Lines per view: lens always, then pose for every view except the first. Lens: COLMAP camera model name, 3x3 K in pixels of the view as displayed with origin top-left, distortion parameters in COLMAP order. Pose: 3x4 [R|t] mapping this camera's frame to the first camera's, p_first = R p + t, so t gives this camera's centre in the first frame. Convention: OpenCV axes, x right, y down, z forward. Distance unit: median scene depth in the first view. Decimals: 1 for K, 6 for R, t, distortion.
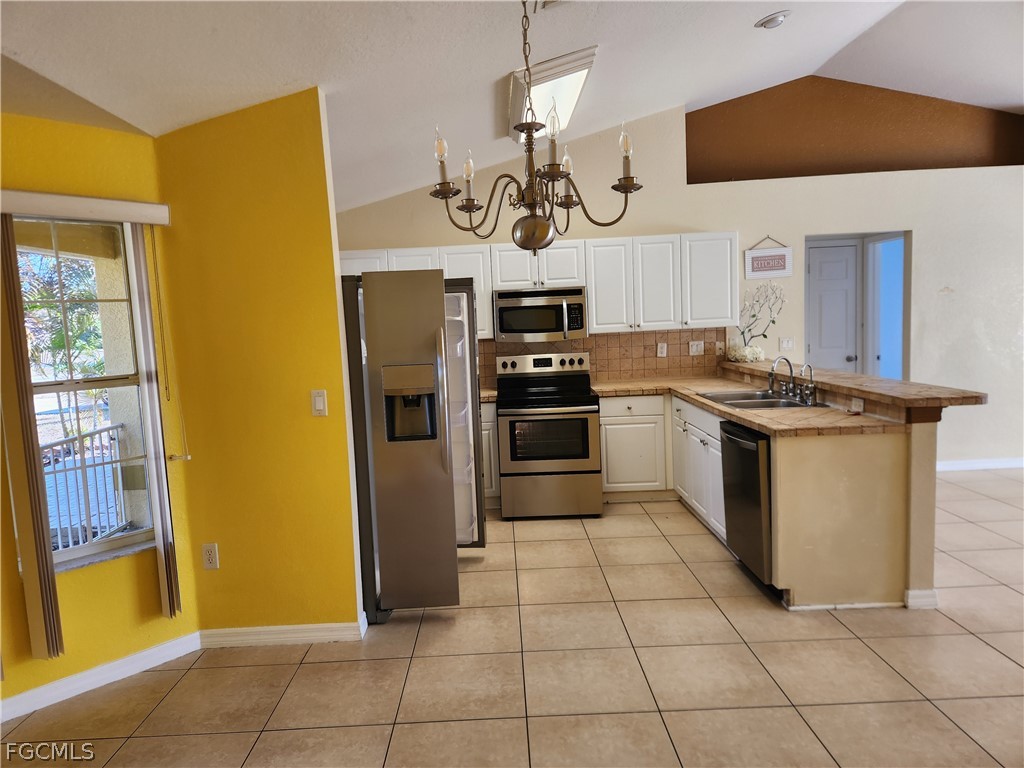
lens RADIAL K [[693.2, 0, 511.3], [0, 693.2, 383.1], [0, 0, 1]] dist [0.047699, -0.031229]
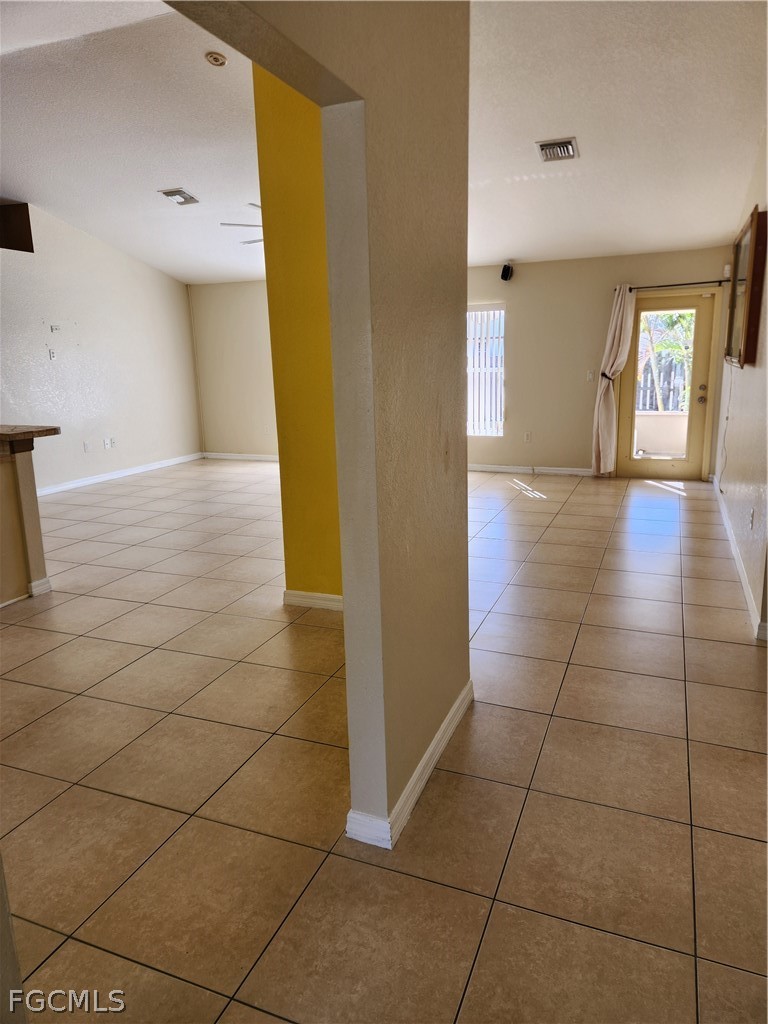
lens RADIAL K [[693.2, 0, 386.8], [0, 693.2, 509.8], [0, 0, 1]] dist [0.047699, -0.031229]
pose [[0.390711, -0.172334, 0.904238, -0.325516], [0.092891, 0.984686, 0.147529, 0.032050], [-0.915814, 0.026354, 0.400736, -0.122612]]
